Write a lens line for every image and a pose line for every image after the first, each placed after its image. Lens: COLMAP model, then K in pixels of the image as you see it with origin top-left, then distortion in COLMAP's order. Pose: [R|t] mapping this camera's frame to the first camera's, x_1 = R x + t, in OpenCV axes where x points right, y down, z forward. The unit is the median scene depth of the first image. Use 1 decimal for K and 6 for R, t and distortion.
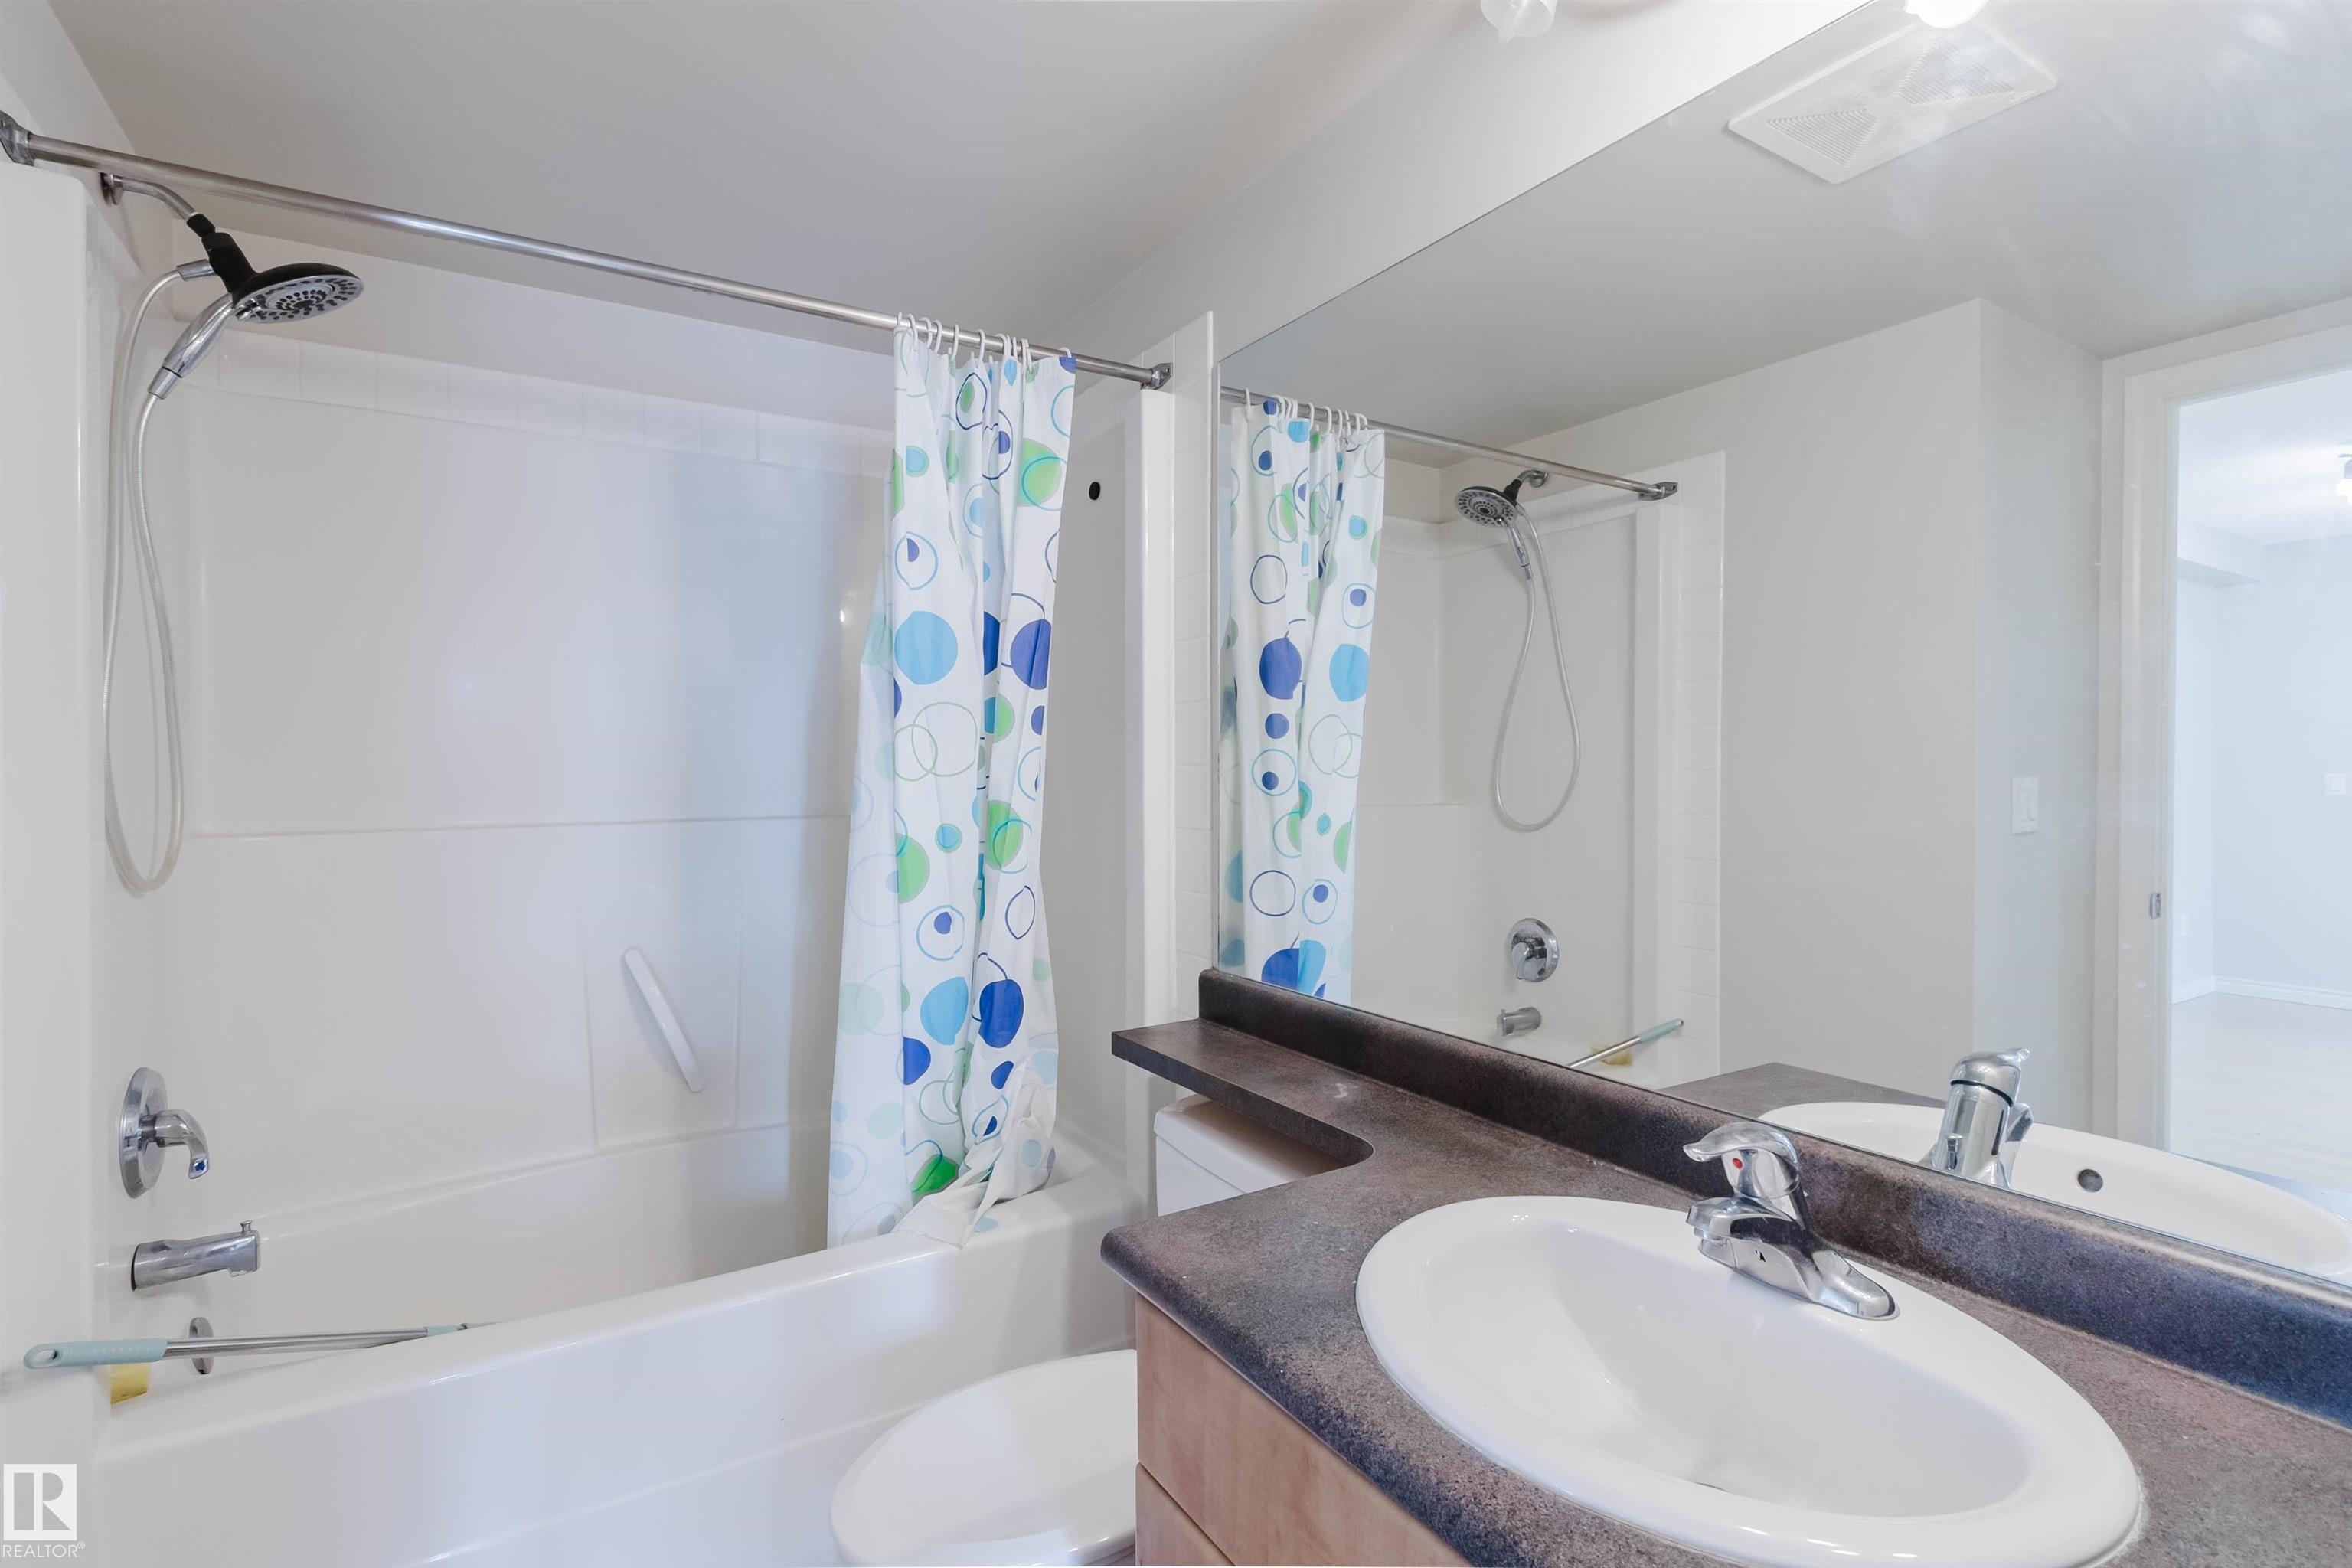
lens RADIAL K [[1064.6, 0, 1171.0], [0, 1064.6, 776.3], [0, 0, 1]] dist [-0.005663, -0.000094]
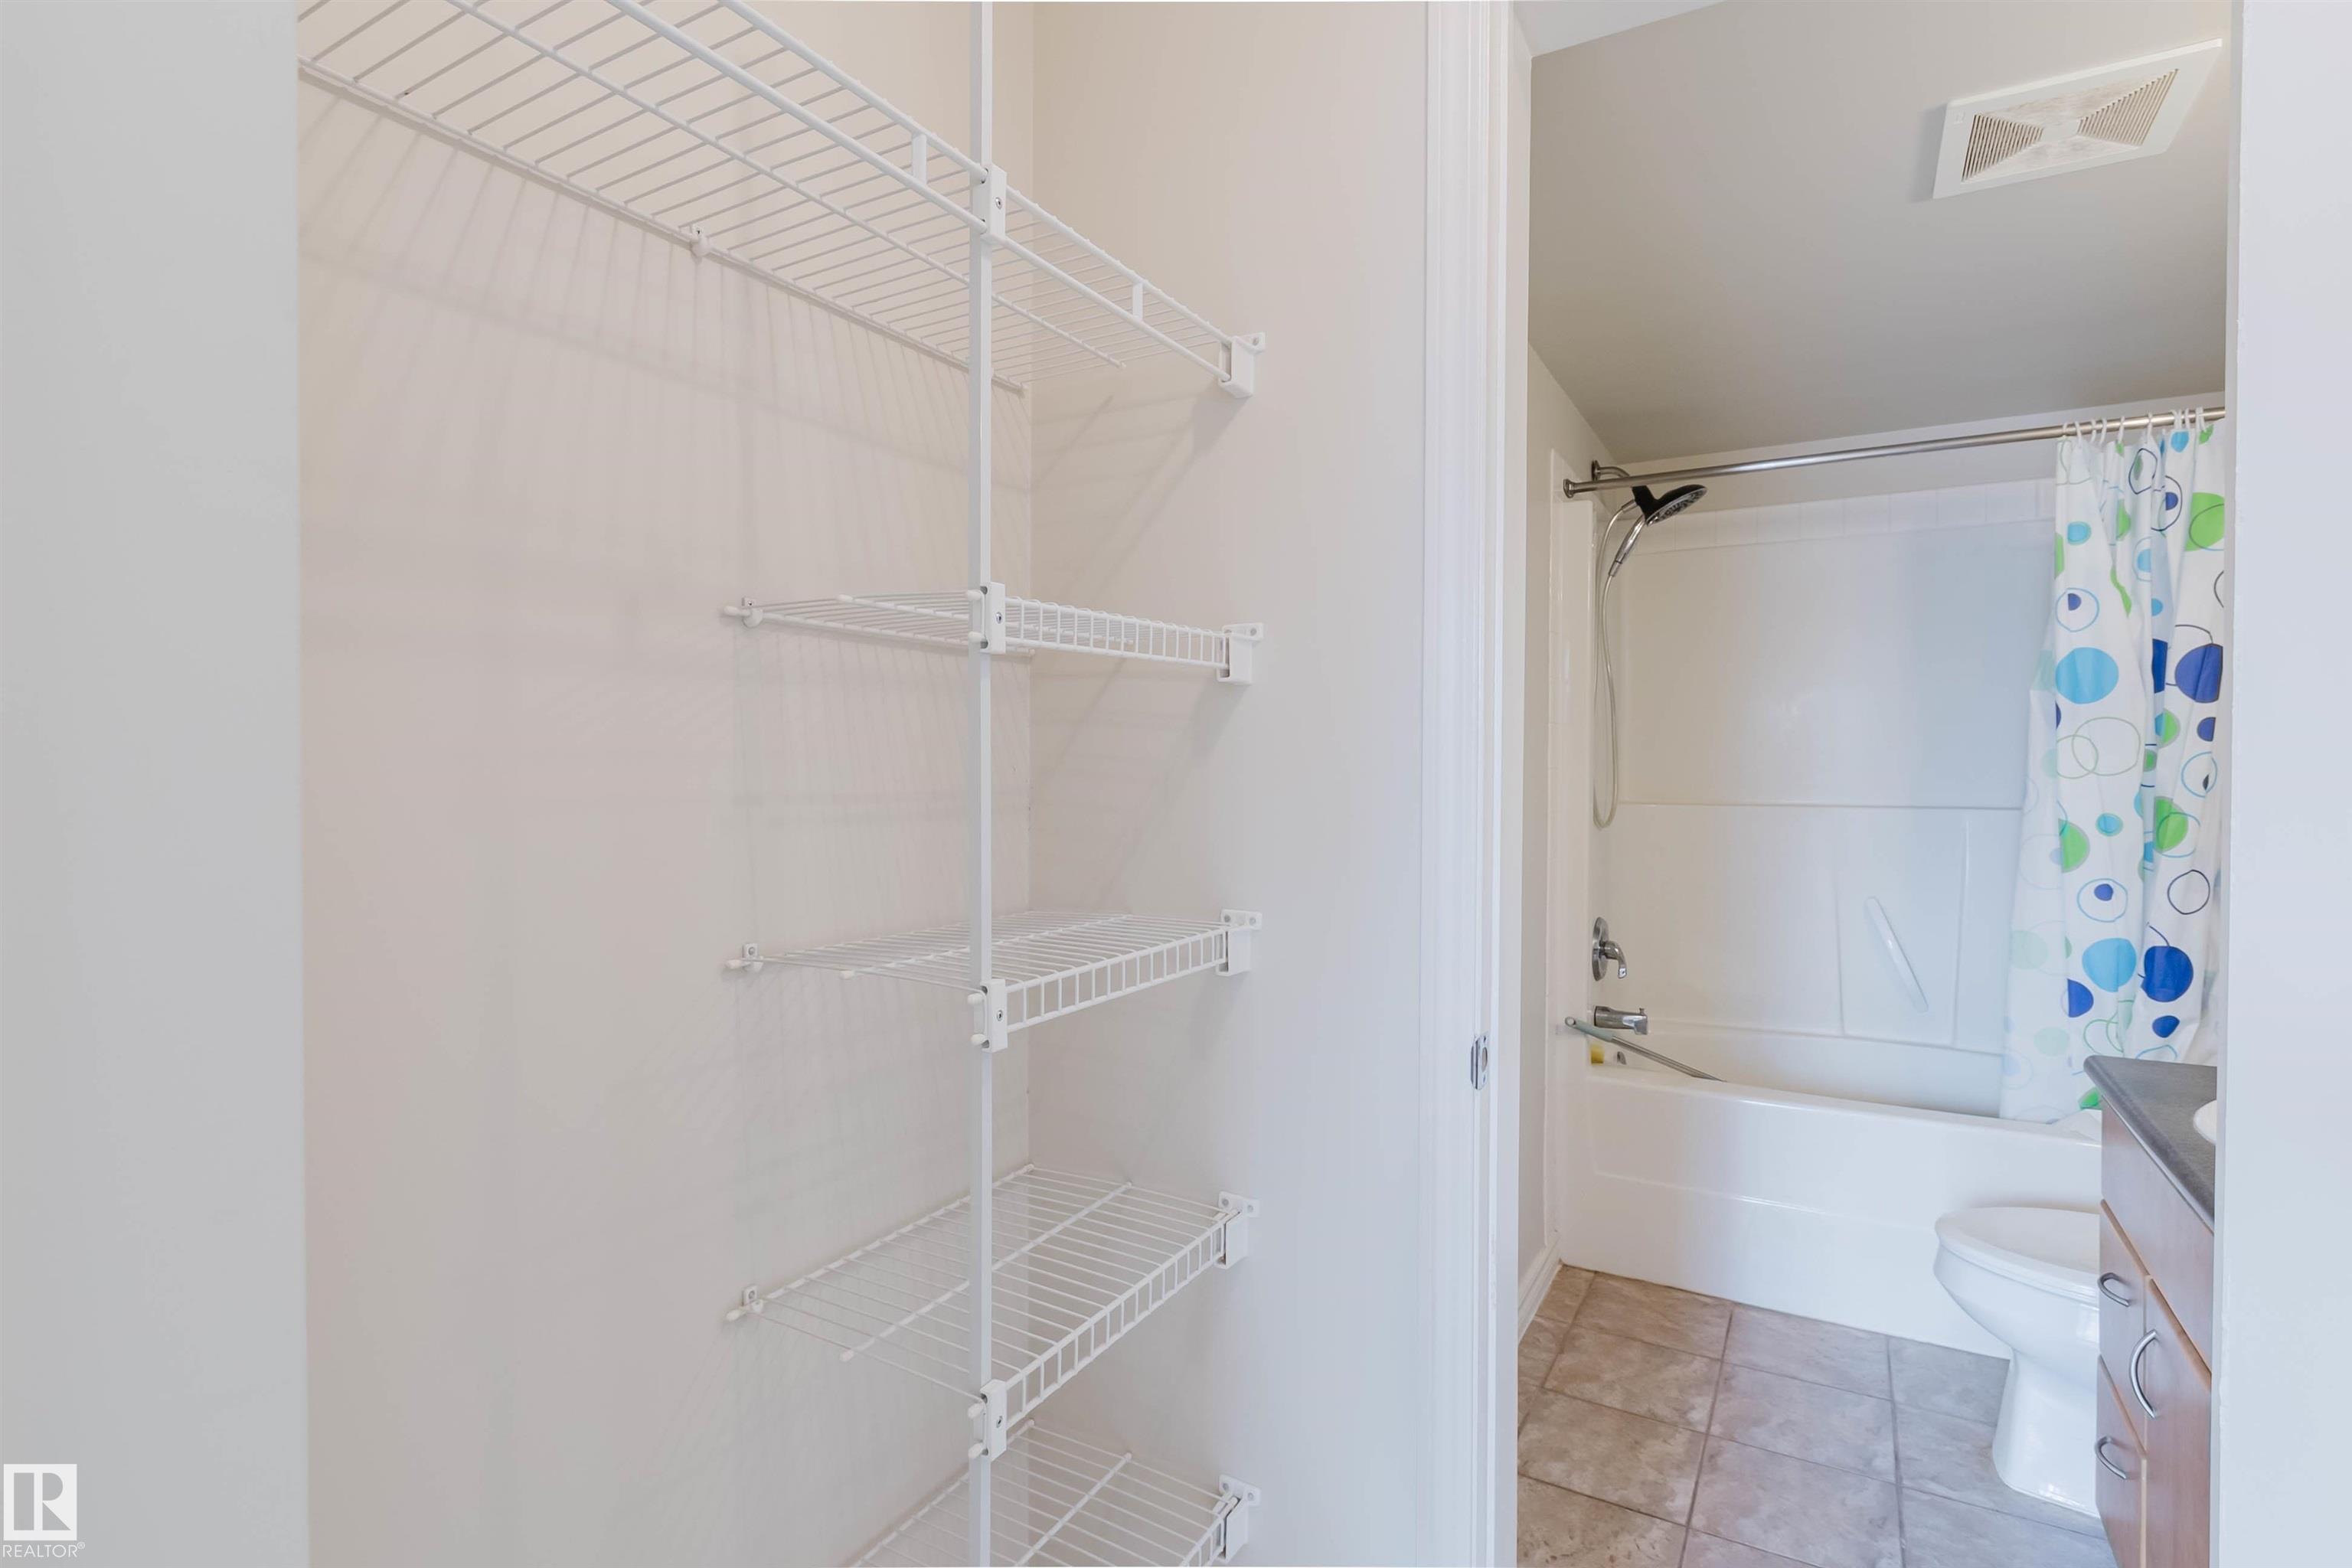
lens RADIAL K [[1166.0, 0, 1168.4], [0, 1166.0, 774.7], [0, 0, 1]] dist [0.003819, 0.000362]
pose [[0.463968, 0.014251, -0.885737, 0.495770], [-0.015030, 0.999853, 0.008214, 0.004295], [0.885725, 0.009501, 0.464114, -0.623144]]
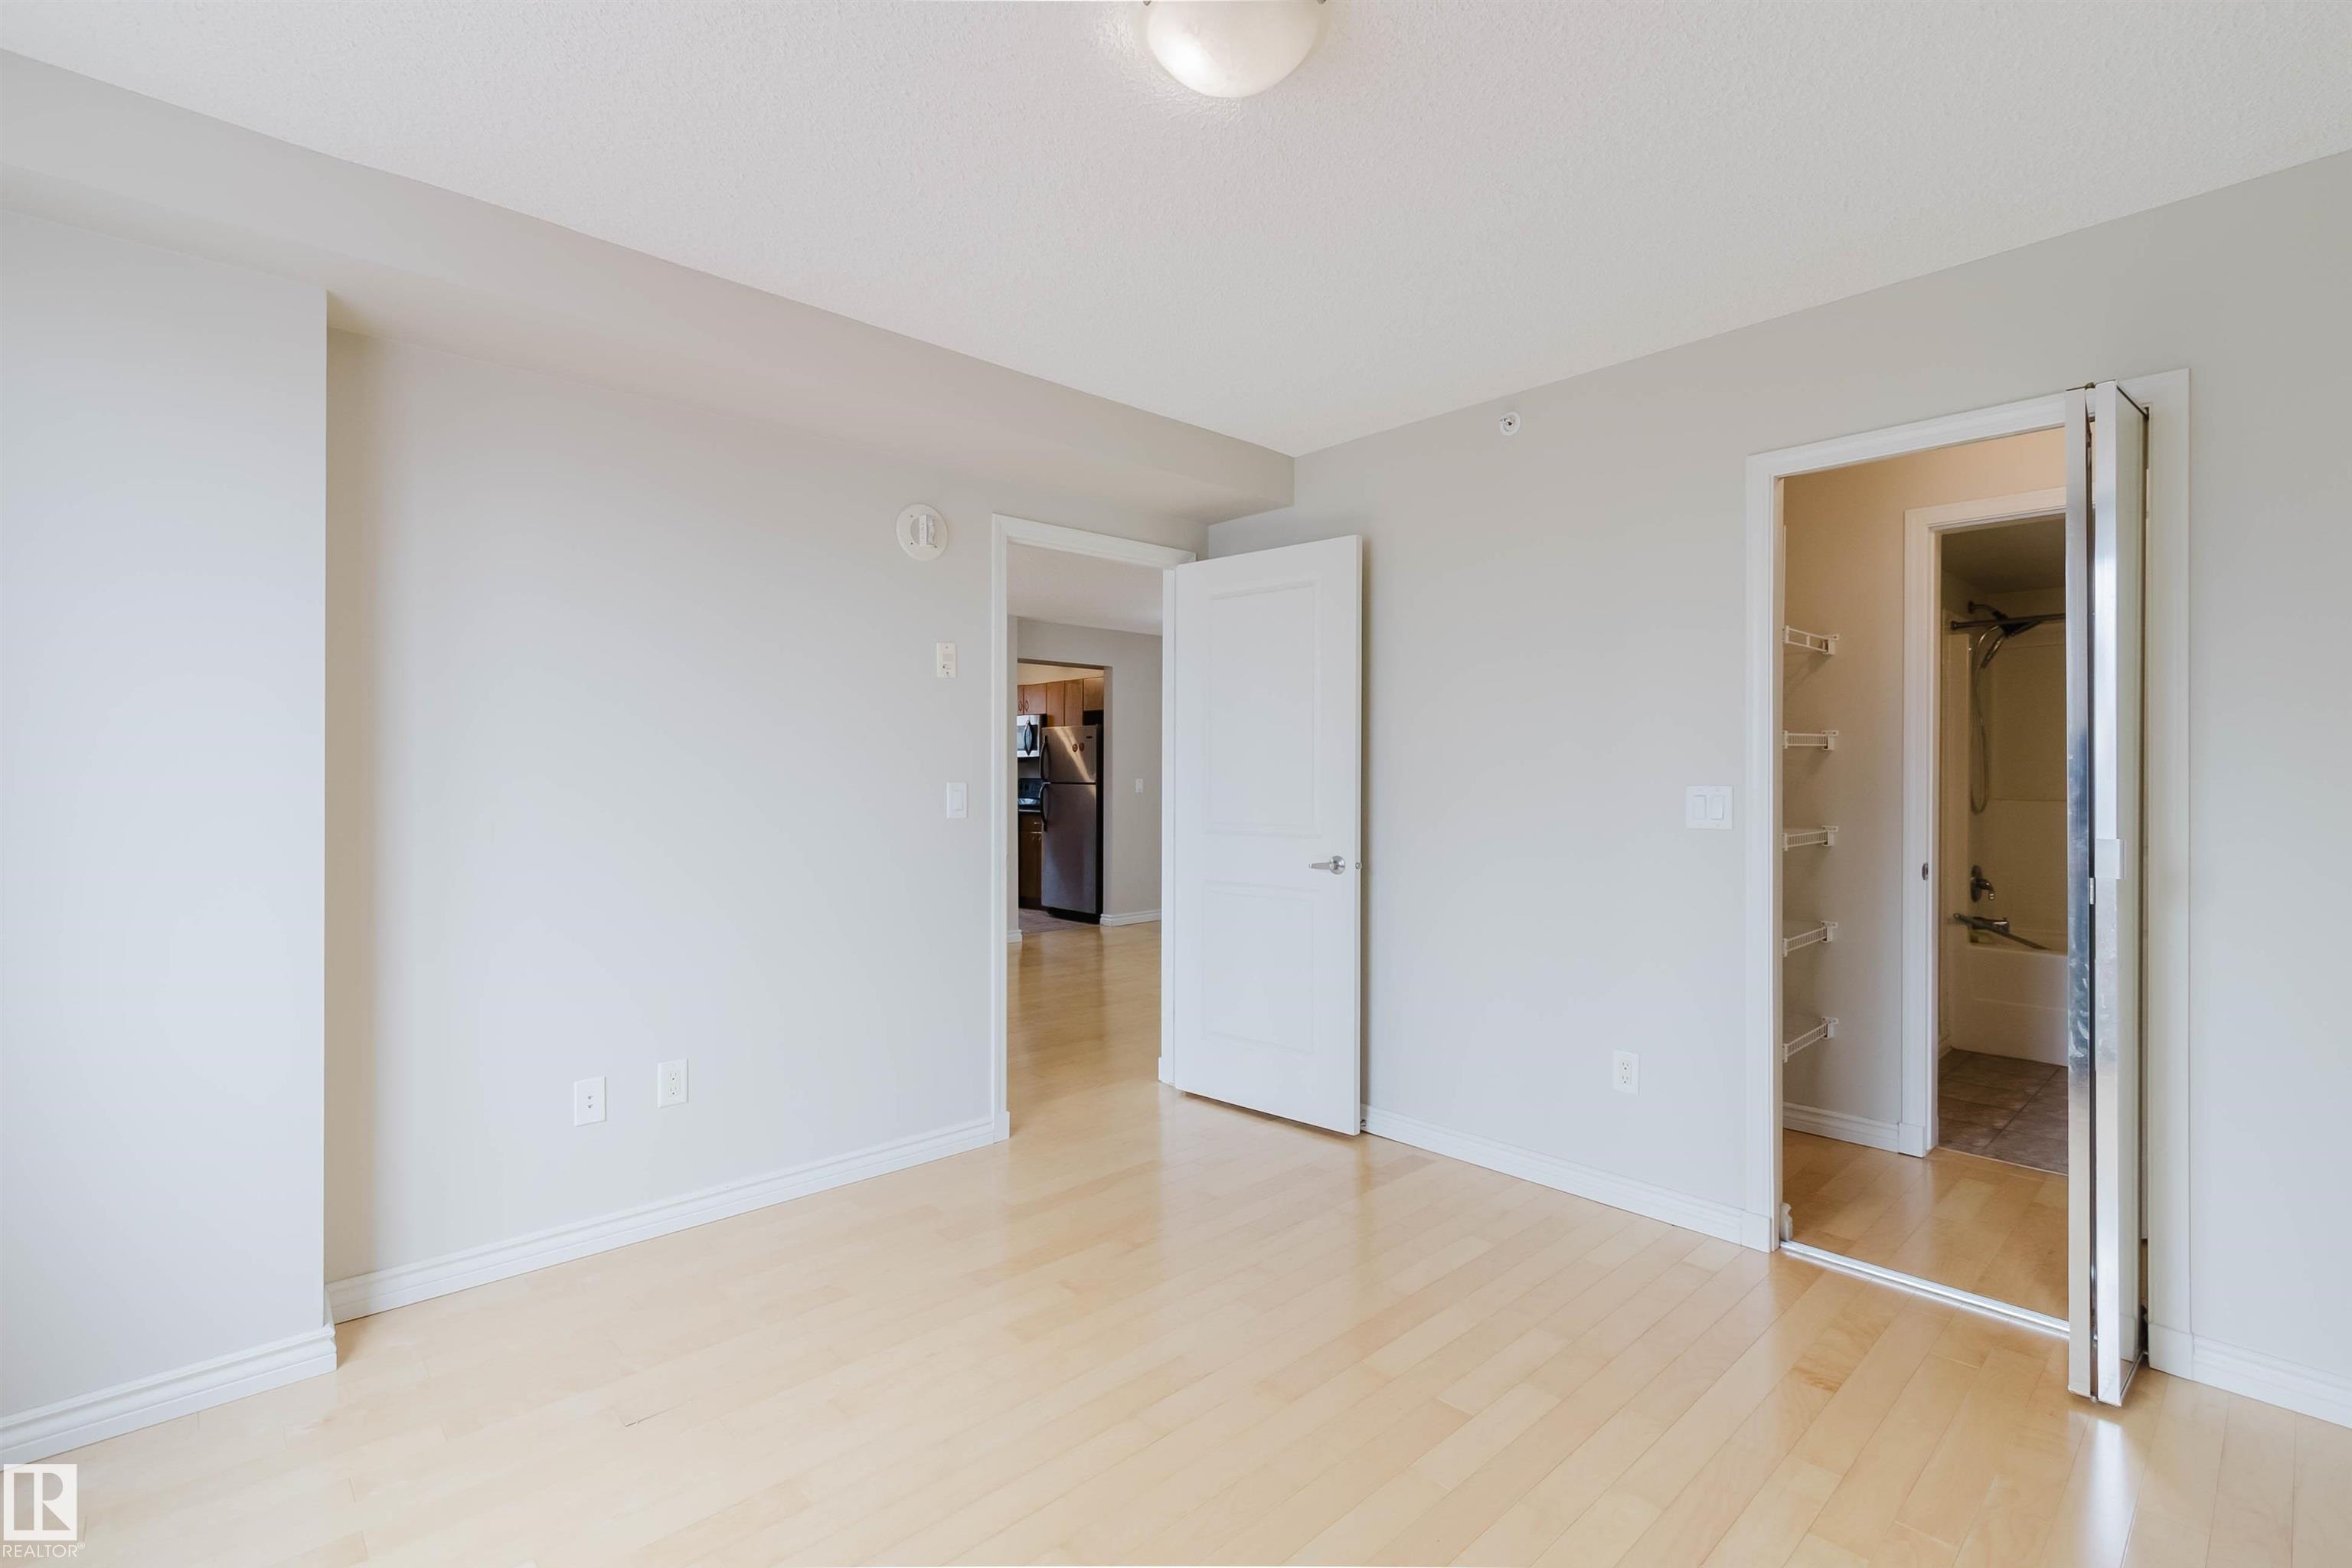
lens RADIAL K [[1064.6, 0, 1171.0], [0, 1064.6, 776.3], [0, 0, 1]] dist [-0.005663, -0.000094]
pose [[0.178952, 0.004720, -0.983846, 1.658791], [-0.012348, 0.999921, 0.002551, 0.012330], [0.983780, 0.011692, 0.178996, -1.869180]]
